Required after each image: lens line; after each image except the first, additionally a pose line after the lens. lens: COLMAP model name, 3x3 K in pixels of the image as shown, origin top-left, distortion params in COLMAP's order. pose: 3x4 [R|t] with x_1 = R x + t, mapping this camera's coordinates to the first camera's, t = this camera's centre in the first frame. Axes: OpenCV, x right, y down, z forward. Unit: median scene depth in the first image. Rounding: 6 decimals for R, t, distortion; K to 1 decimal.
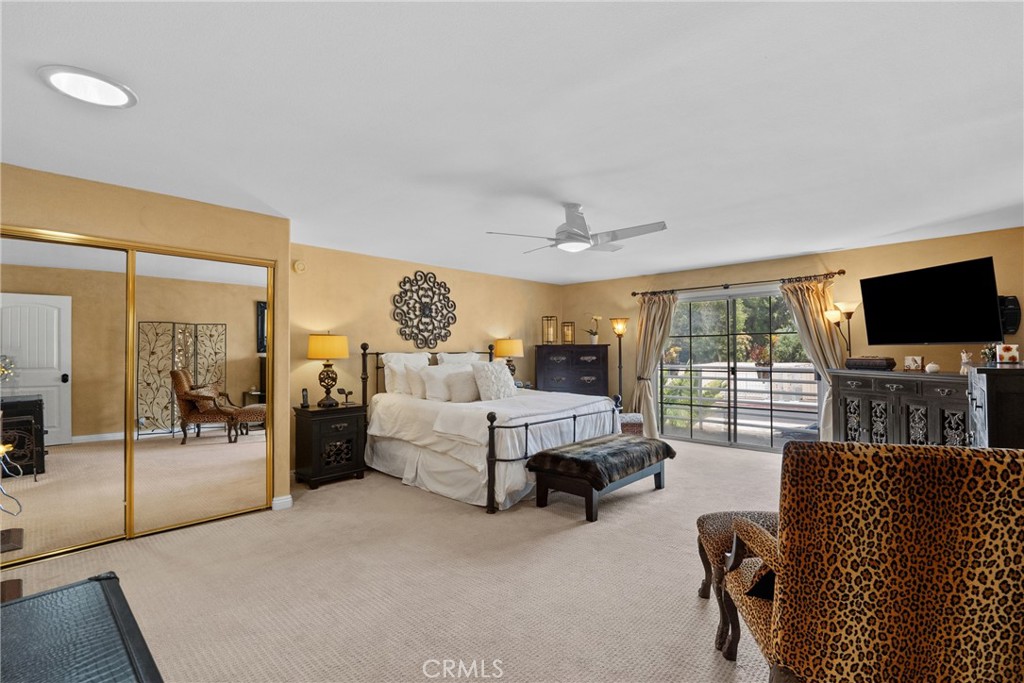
lens RADIAL K [[472.6, 0, 507.6], [0, 472.6, 341.4], [0, 0, 1]] dist [-0.010557, 0.000347]
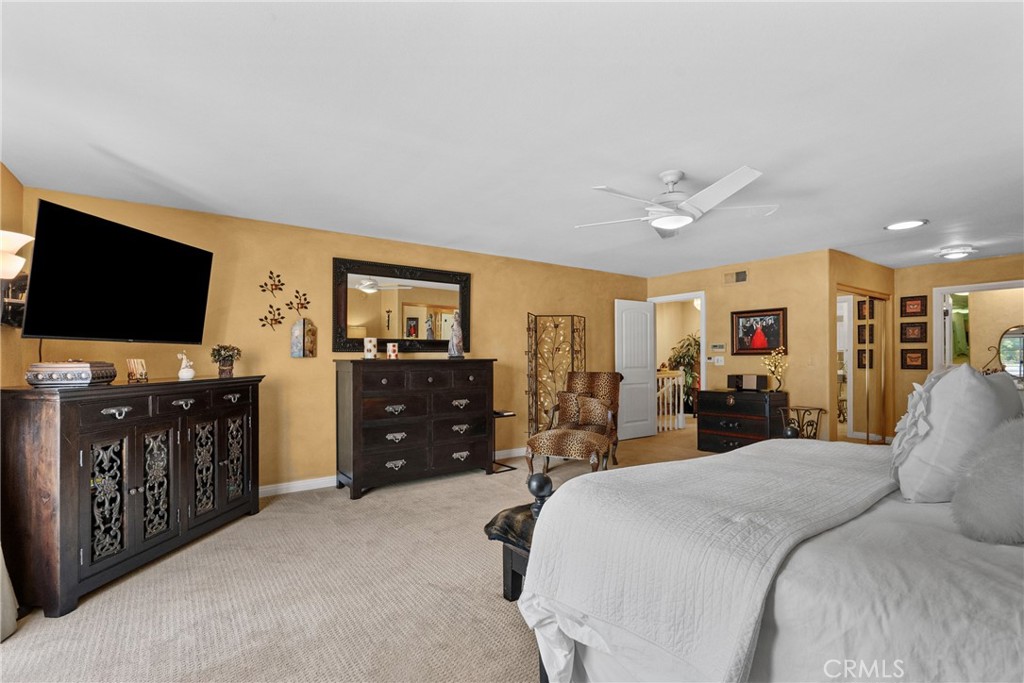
lens RADIAL K [[466.4, 0, 510.7], [0, 466.4, 356.6], [0, 0, 1]] dist [0.001915, 0.000648]
pose [[-0.982429, 0.010888, 0.186319, 0.172735], [0.007031, 0.999747, -0.021350, 0.034253], [-0.186504, -0.019665, -0.982257, 1.174687]]
